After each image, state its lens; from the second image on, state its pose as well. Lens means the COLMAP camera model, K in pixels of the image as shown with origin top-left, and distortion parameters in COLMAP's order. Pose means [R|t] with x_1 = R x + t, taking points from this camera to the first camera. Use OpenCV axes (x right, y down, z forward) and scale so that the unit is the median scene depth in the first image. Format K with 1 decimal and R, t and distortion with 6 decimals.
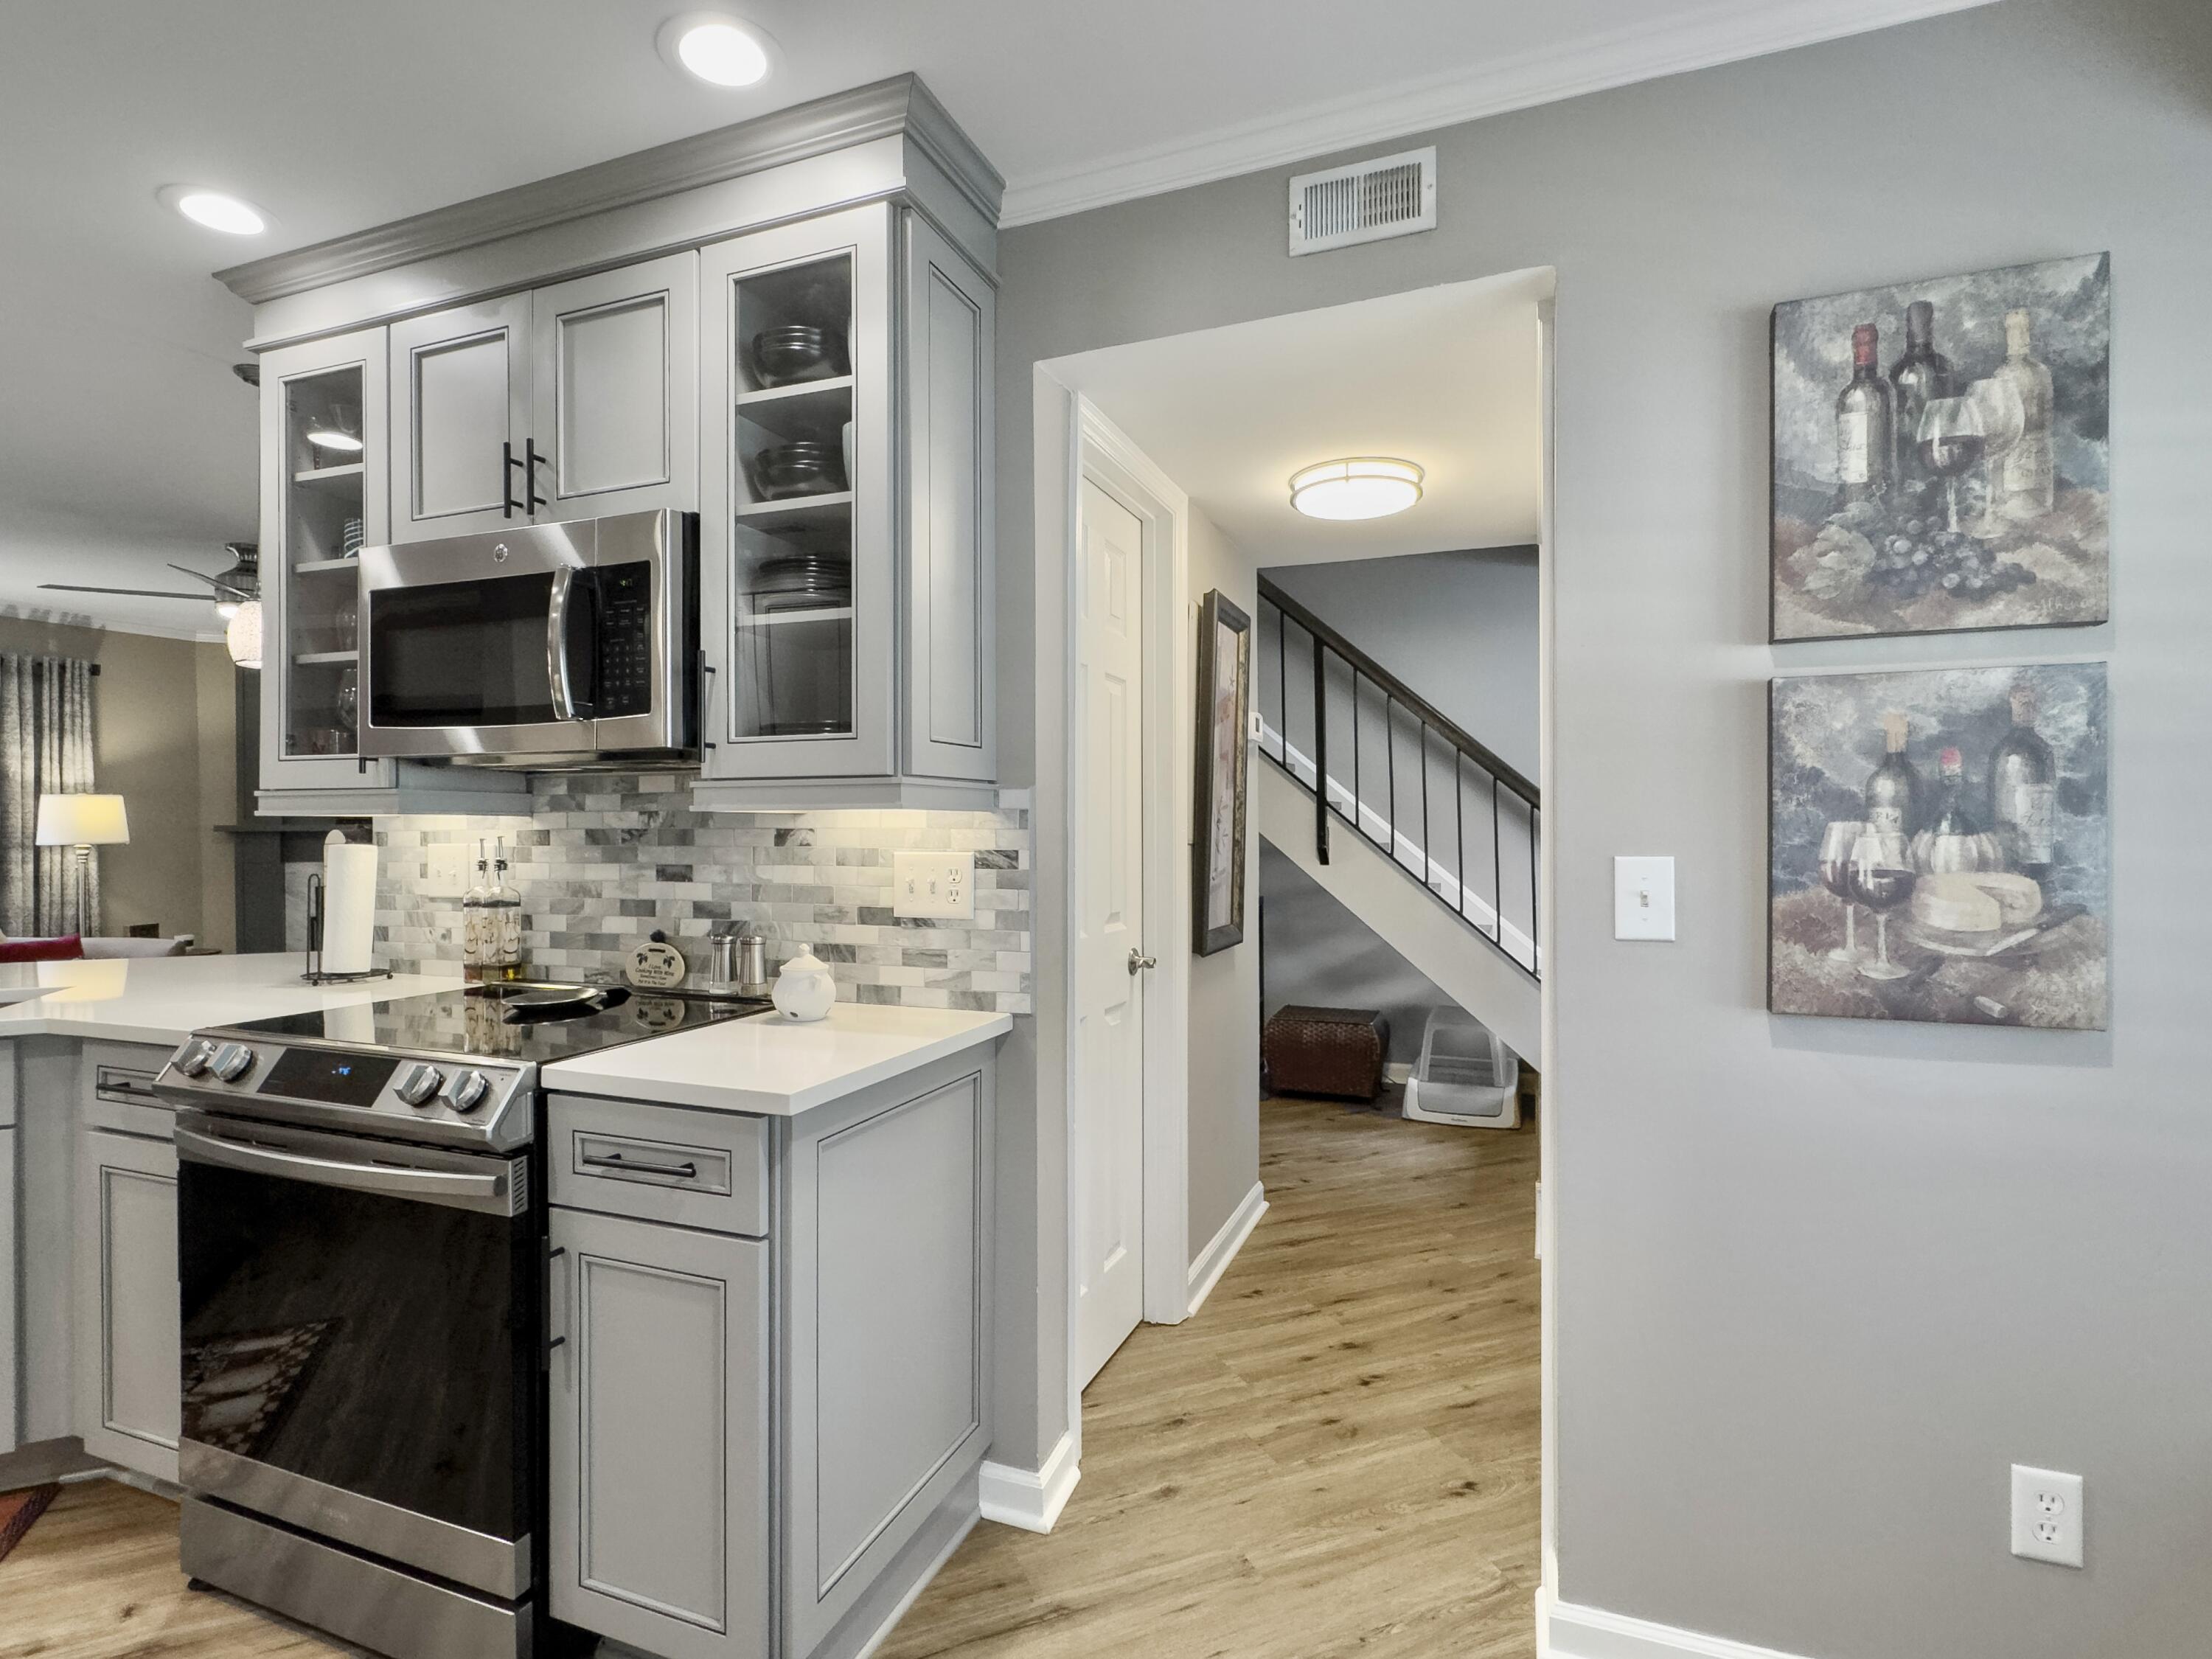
lens RADIAL K [[1092.8, 0, 1106.0], [0, 1092.8, 829.5], [0, 0, 1]] dist [-0.002671, -0.000658]
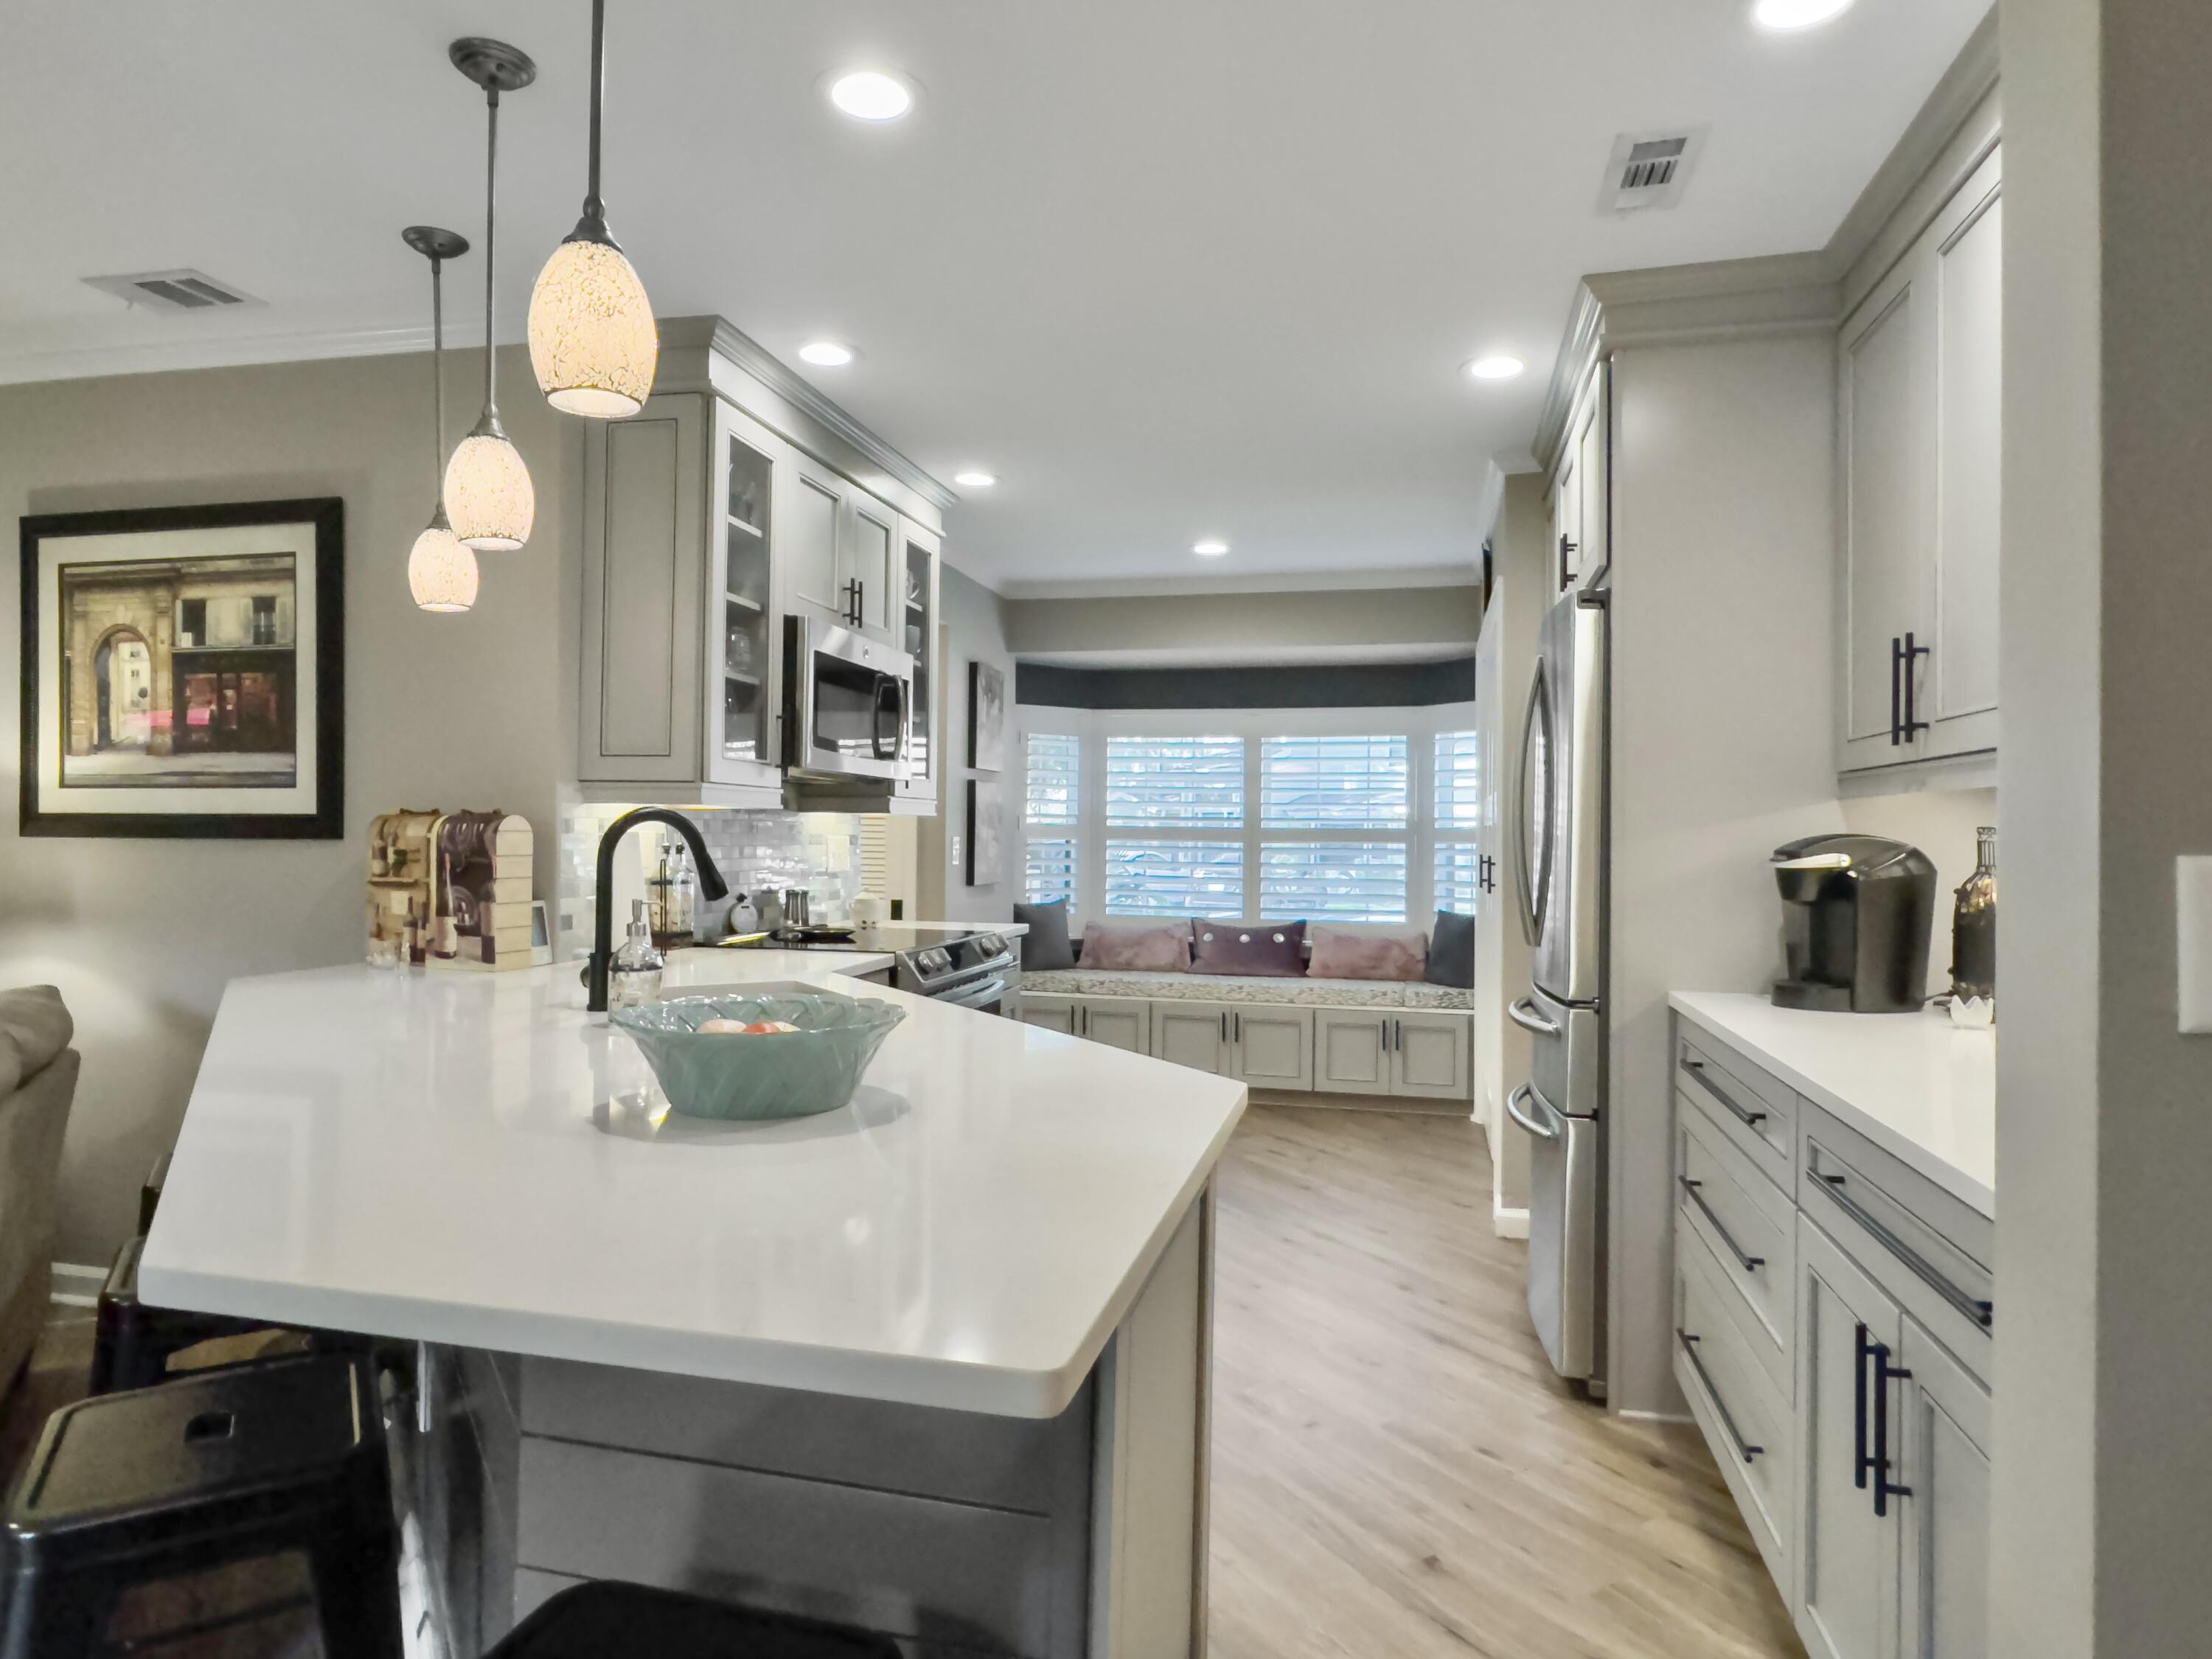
lens RADIAL K [[1312.1, 0, 1105.8], [0, 1312.1, 824.3], [0, 0, 1]] dist [-0.002706, 0.000842]
pose [[-0.141527, 0.007996, 0.989902, -2.161986], [-0.010921, 0.999894, -0.009638, 0.015006], [-0.989874, -0.012175, -0.141425, 0.783968]]
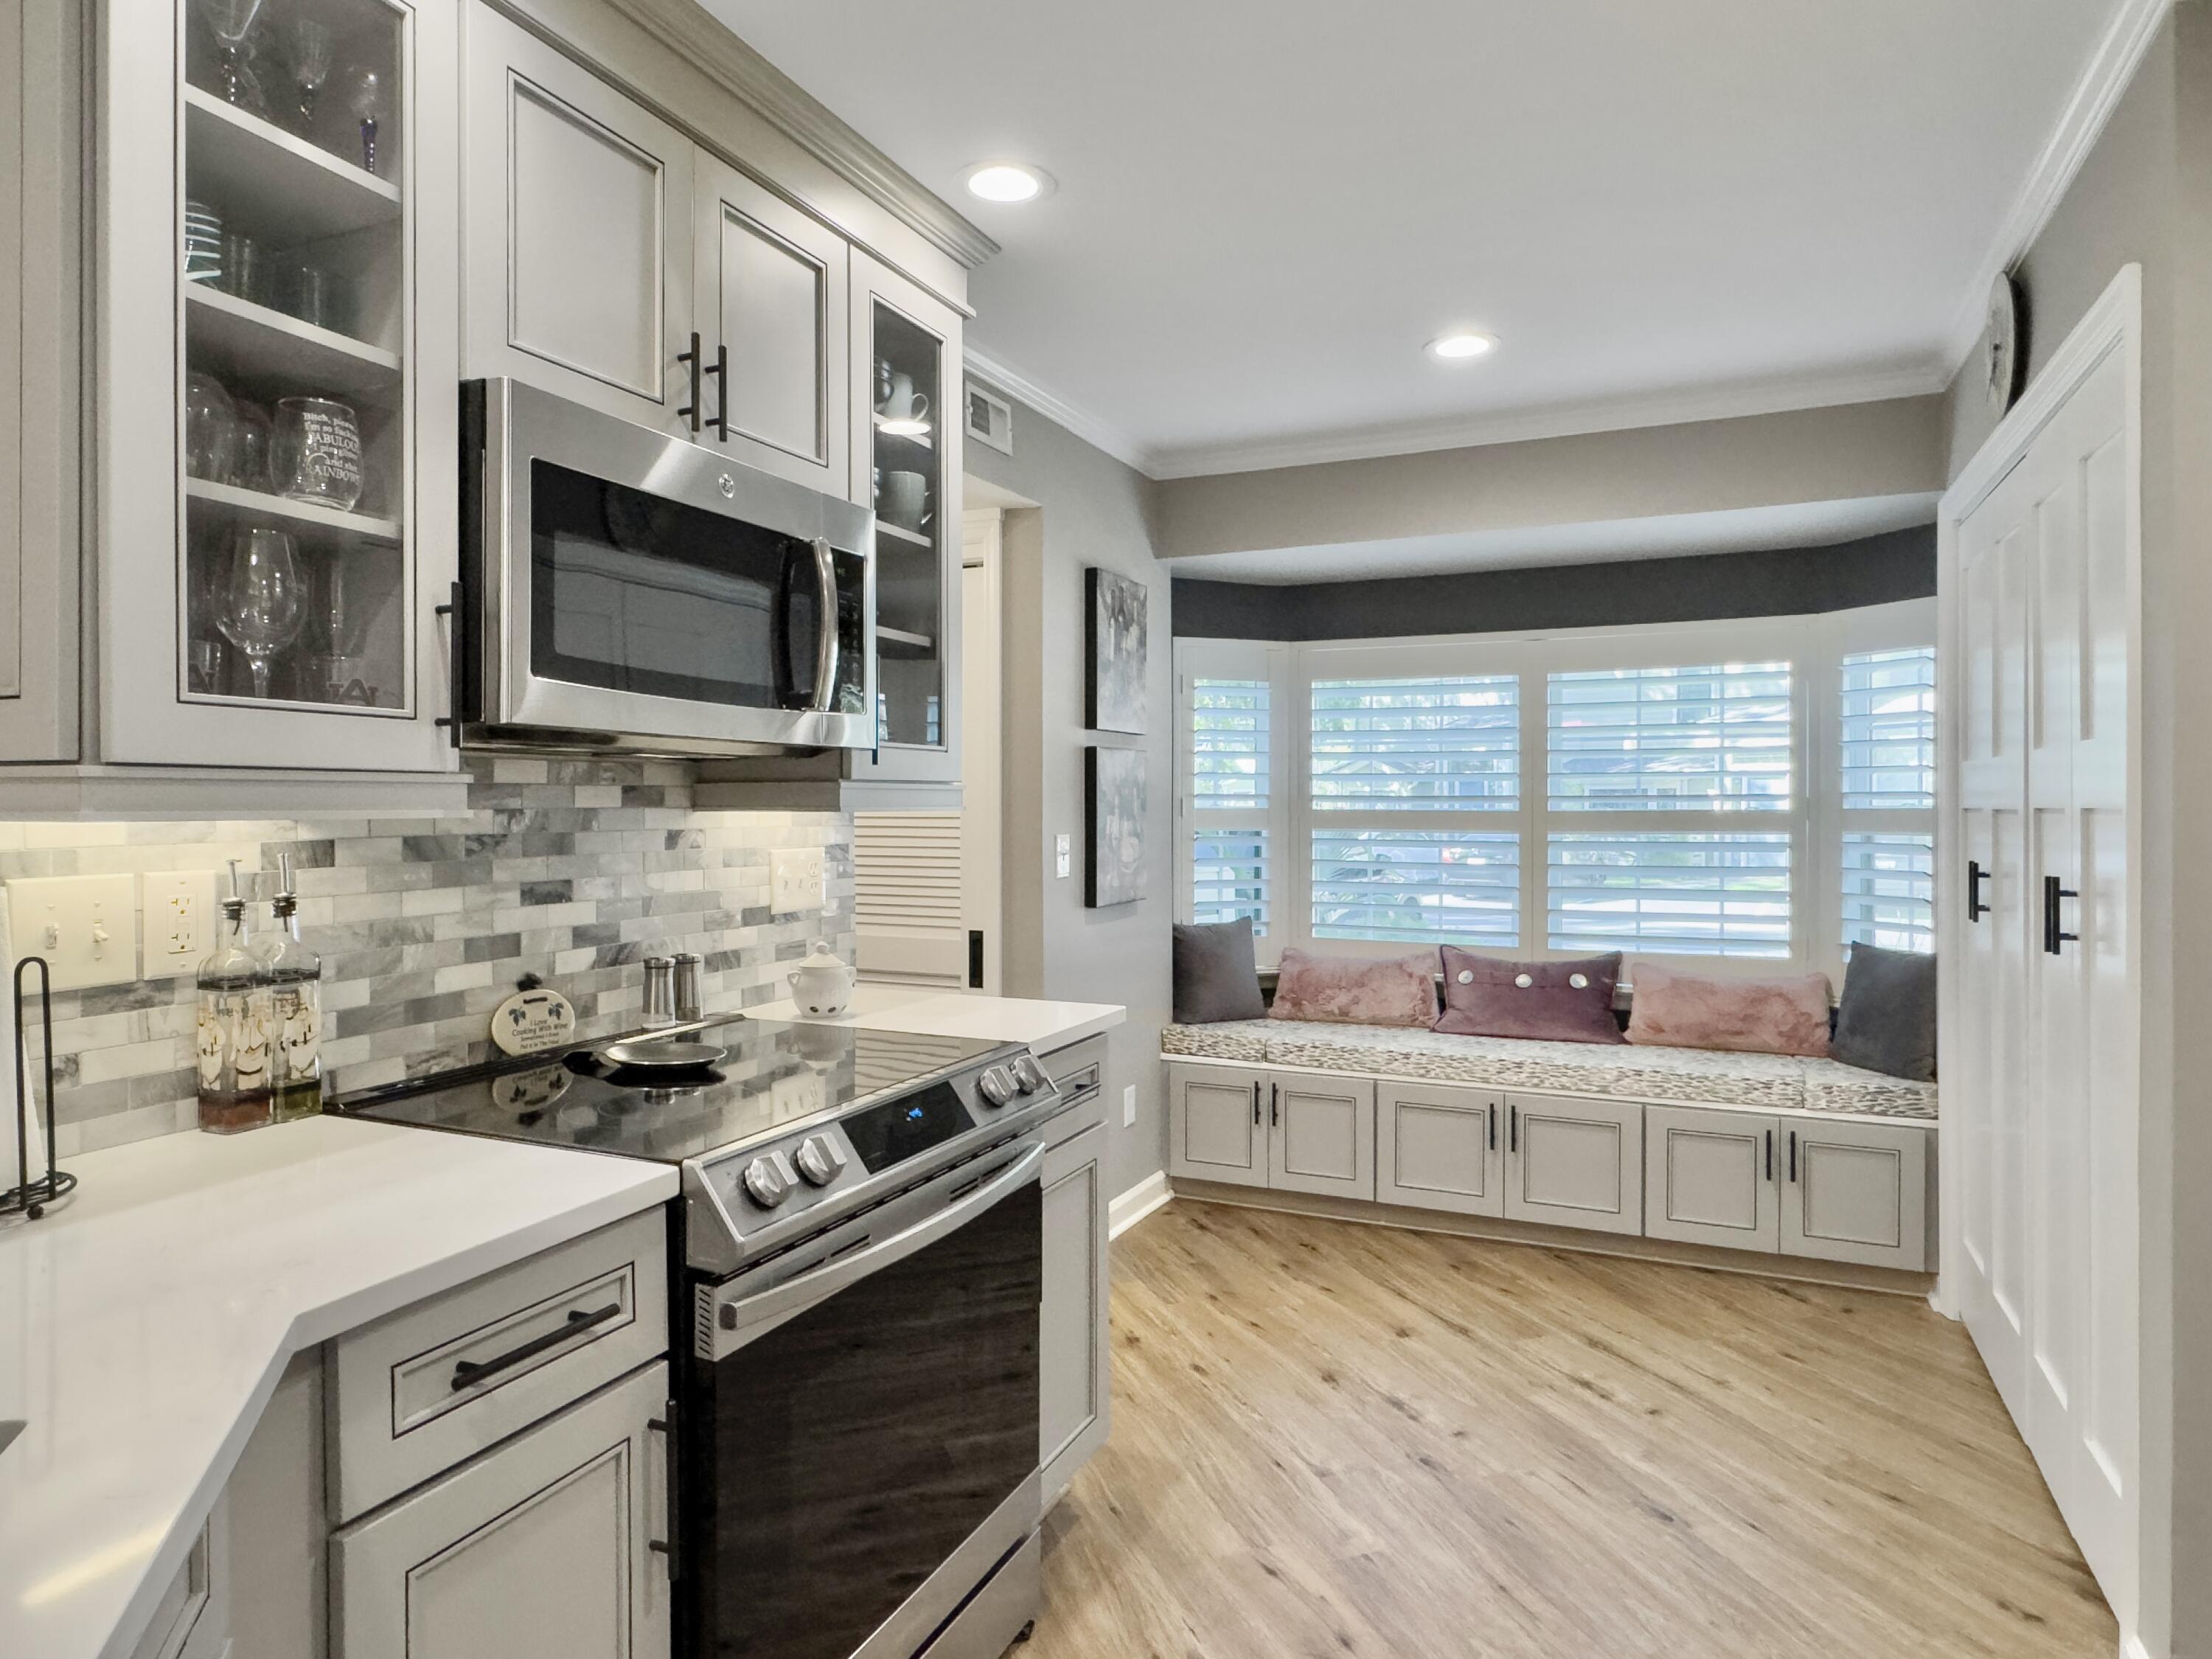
lens RADIAL K [[1306.3, 0, 1097.7], [0, 1306.3, 807.3], [0, 0, 1]] dist [0.002757, -0.000315]
pose [[0.055643, -0.002431, 0.998448, -1.267208], [0.001439, 0.999996, 0.002355, -0.019676], [-0.998450, 0.001306, 0.055646, 0.579392]]
